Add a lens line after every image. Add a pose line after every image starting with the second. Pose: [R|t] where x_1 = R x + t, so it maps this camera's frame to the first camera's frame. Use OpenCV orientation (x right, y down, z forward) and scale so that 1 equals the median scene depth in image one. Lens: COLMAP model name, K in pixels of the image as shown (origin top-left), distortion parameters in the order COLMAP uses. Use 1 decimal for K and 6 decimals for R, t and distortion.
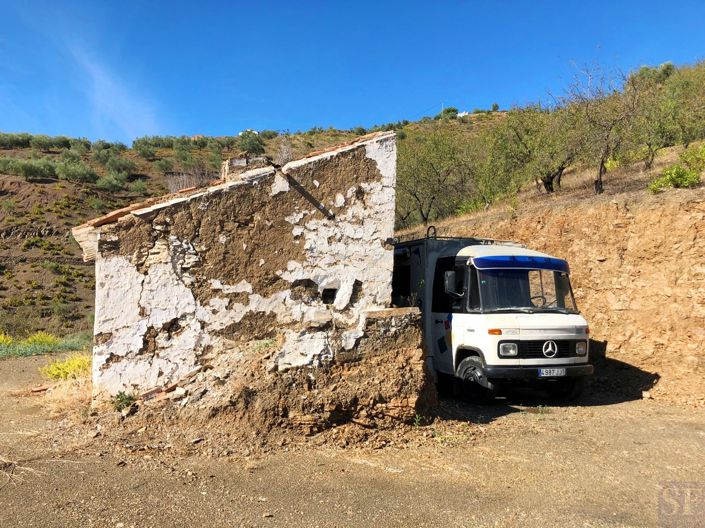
lens RADIAL K [[579.9, 0, 338.5], [0, 579.9, 272.6], [0, 0, 1]] dist [0.041854, -0.044594]
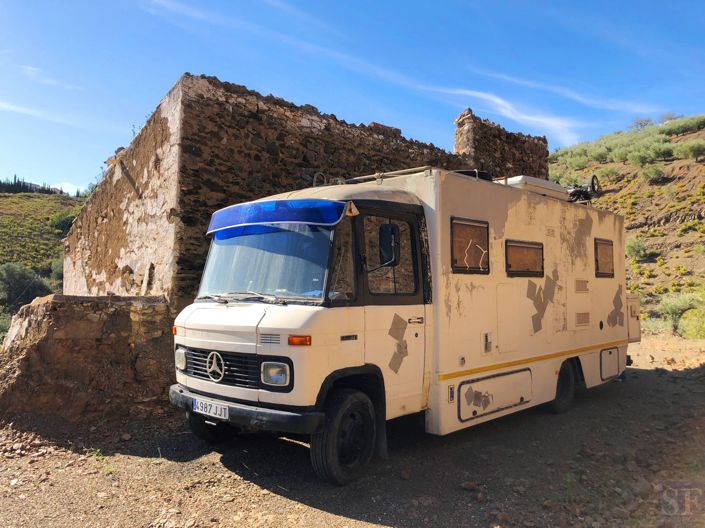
lens RADIAL K [[579.9, 0, 350.7], [0, 579.9, 260.4], [0, 0, 1]] dist [0.041854, -0.044594]
pose [[0.428964, -0.059731, -0.901345, 0.911801], [0.060244, 0.997482, -0.037431, 0.057262], [0.901310, -0.038244, 0.431482, 0.864977]]
